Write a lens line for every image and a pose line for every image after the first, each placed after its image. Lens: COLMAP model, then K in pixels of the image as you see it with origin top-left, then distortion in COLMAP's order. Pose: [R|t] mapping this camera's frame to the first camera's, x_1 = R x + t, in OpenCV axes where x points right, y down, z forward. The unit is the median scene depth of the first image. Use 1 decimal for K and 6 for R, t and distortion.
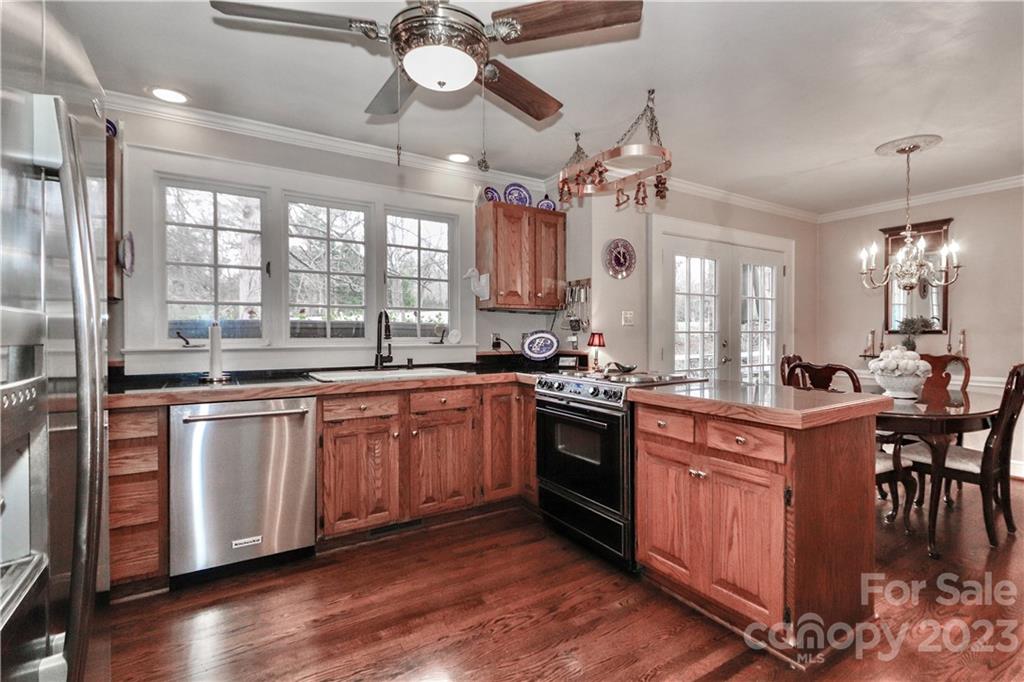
lens RADIAL K [[487.7, 0, 531.2], [0, 487.7, 339.0], [0, 0, 1]] dist [0.000814, -0.003221]
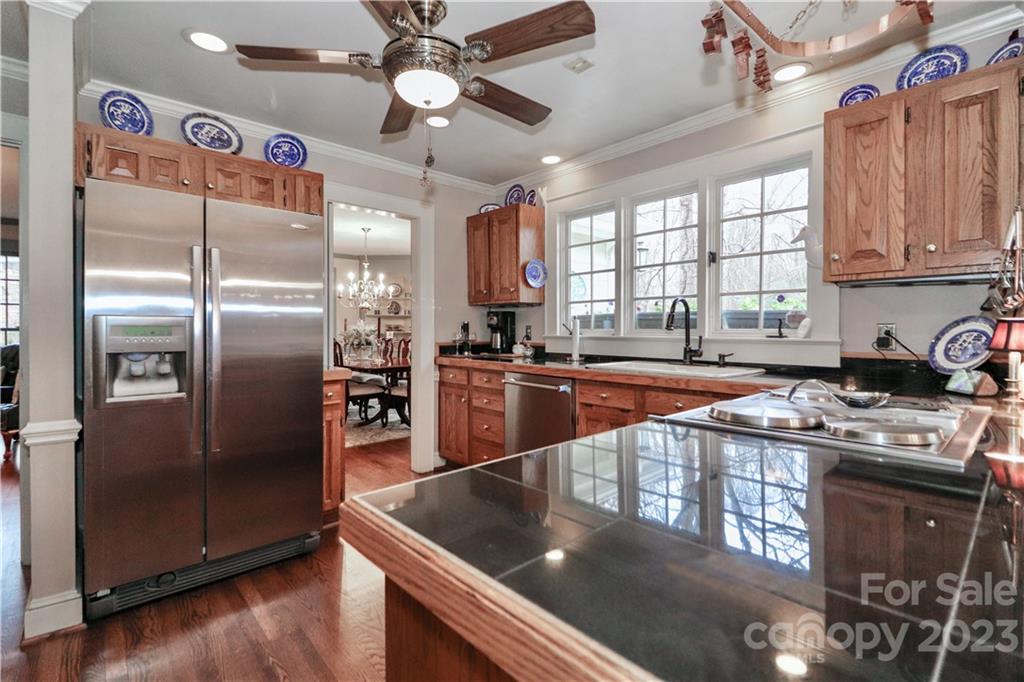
lens RADIAL K [[465.3, 0, 504.3], [0, 465.3, 330.8], [0, 0, 1]] dist [0.005140, -0.003894]
pose [[0.158724, 0.008414, -0.987287, 0.528180], [-0.009012, 0.999934, 0.007073, -0.002008], [0.987282, 0.007774, 0.158789, 0.573459]]
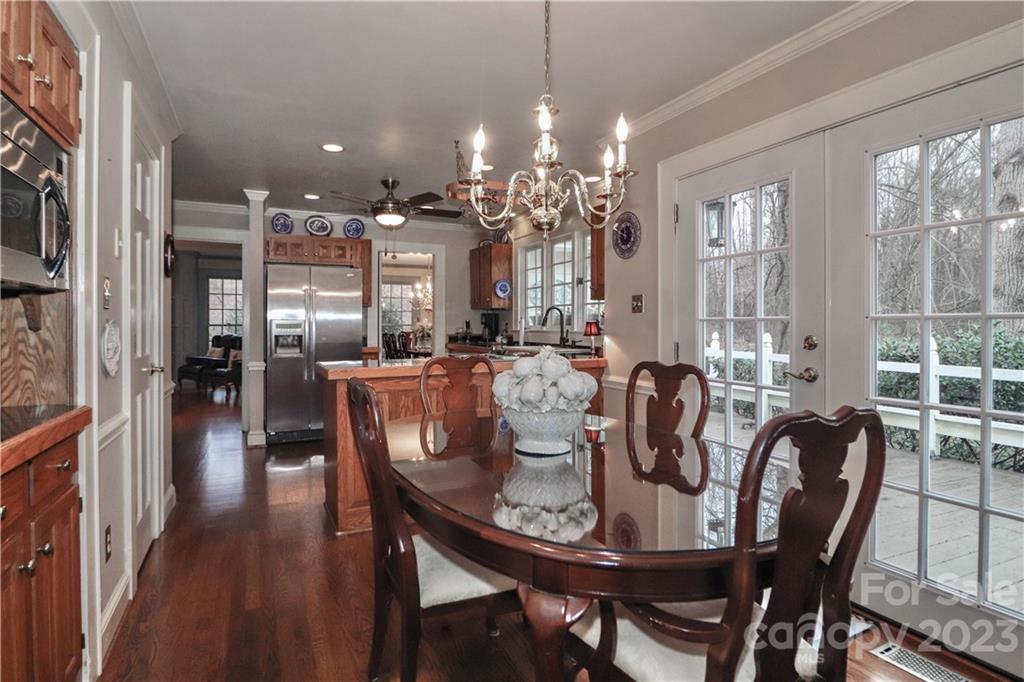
lens RADIAL K [[487.7, 0, 453.3], [0, 487.7, 322.5], [0, 0, 1]] dist [0.000814, -0.003221]
pose [[-0.193197, 0.000387, -0.981160, 1.306098], [-0.007761, 0.999968, 0.001923, -0.012555], [0.981129, 0.007986, -0.193188, 1.044868]]
